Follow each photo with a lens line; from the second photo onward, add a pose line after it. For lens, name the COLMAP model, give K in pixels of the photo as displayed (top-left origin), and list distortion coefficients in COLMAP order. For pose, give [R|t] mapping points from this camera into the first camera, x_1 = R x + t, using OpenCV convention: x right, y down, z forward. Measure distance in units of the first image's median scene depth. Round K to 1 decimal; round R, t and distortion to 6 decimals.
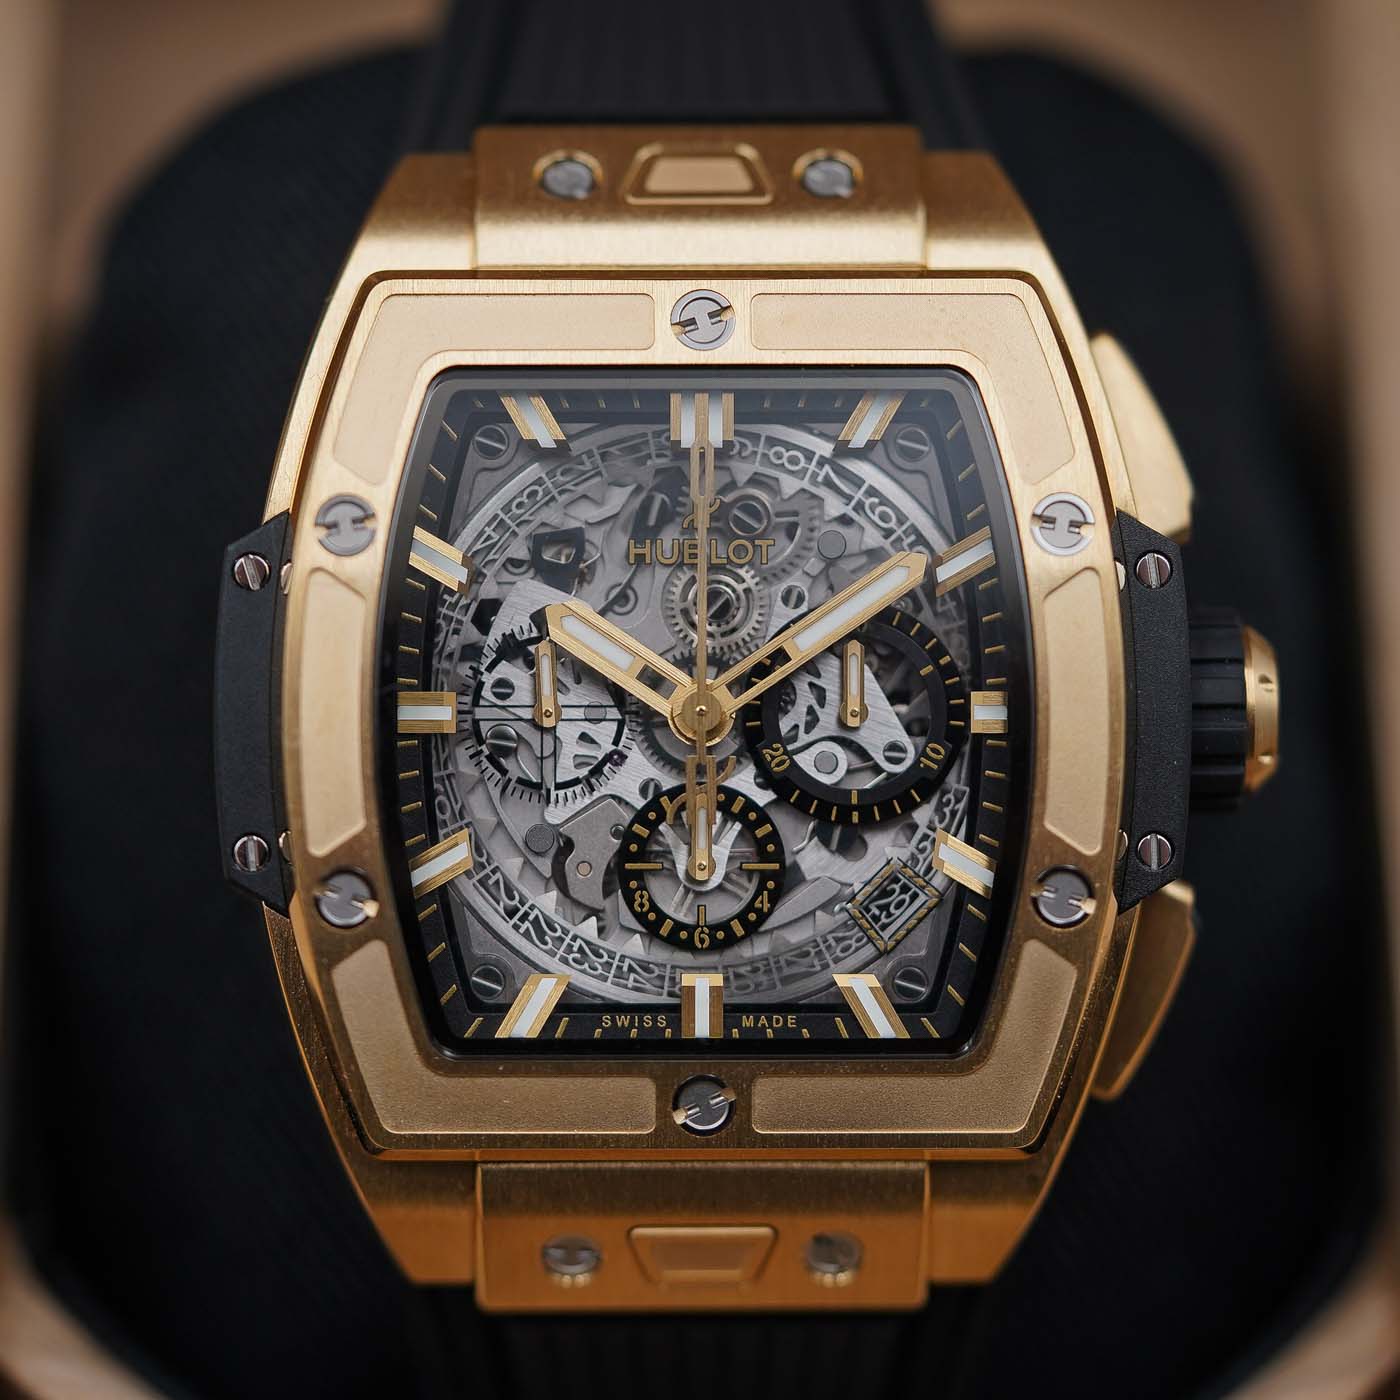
lens RADIAL K [[8816.7, 0, 699.5], [0, 8816.7, 698.8], [0, 0, 1]] dist [-0.610682, 0.000000]
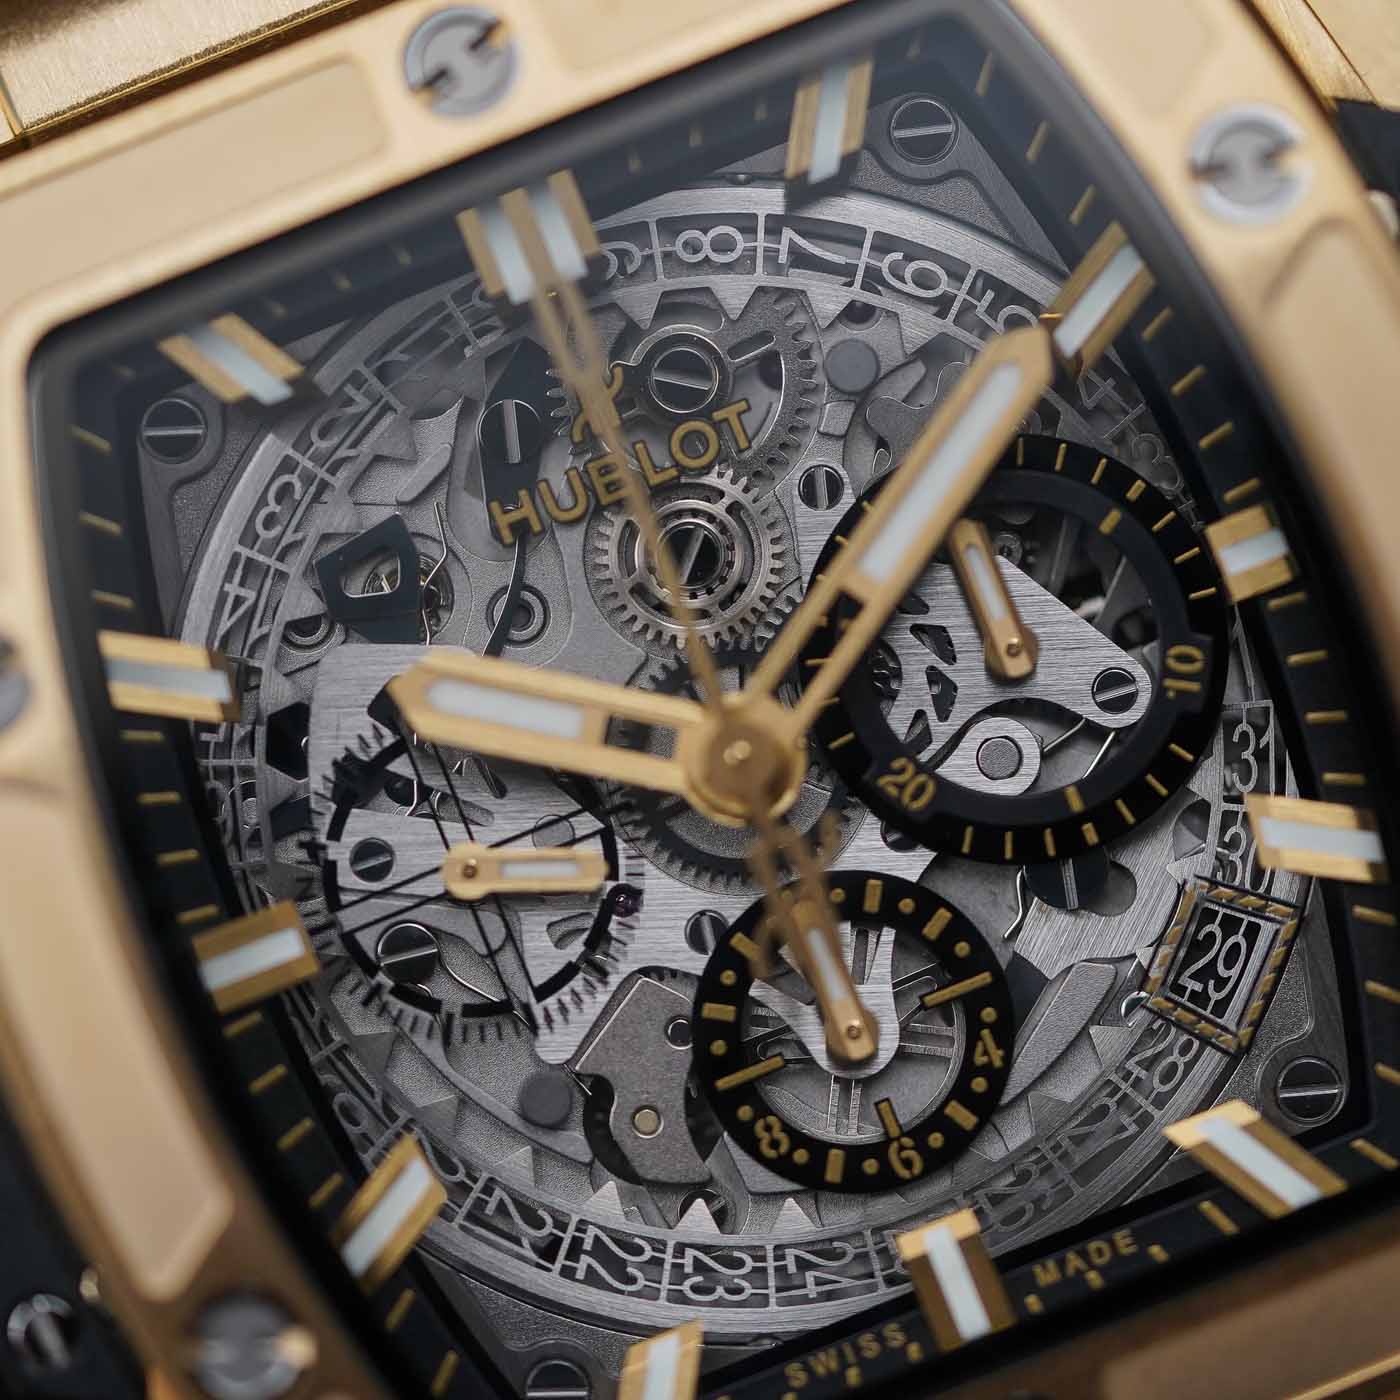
lens RADIAL K [[8816.7, 0, 703.1], [0, 8816.7, 701.8], [0, 0, 1]] dist [-0.610682, 0.000000]
pose [[0.926331, -0.376710, -0.001035, -0.000088], [0.376629, 0.926066, 0.023505, -0.014679], [-0.007897, -0.022163, 0.999723, 0.478934]]
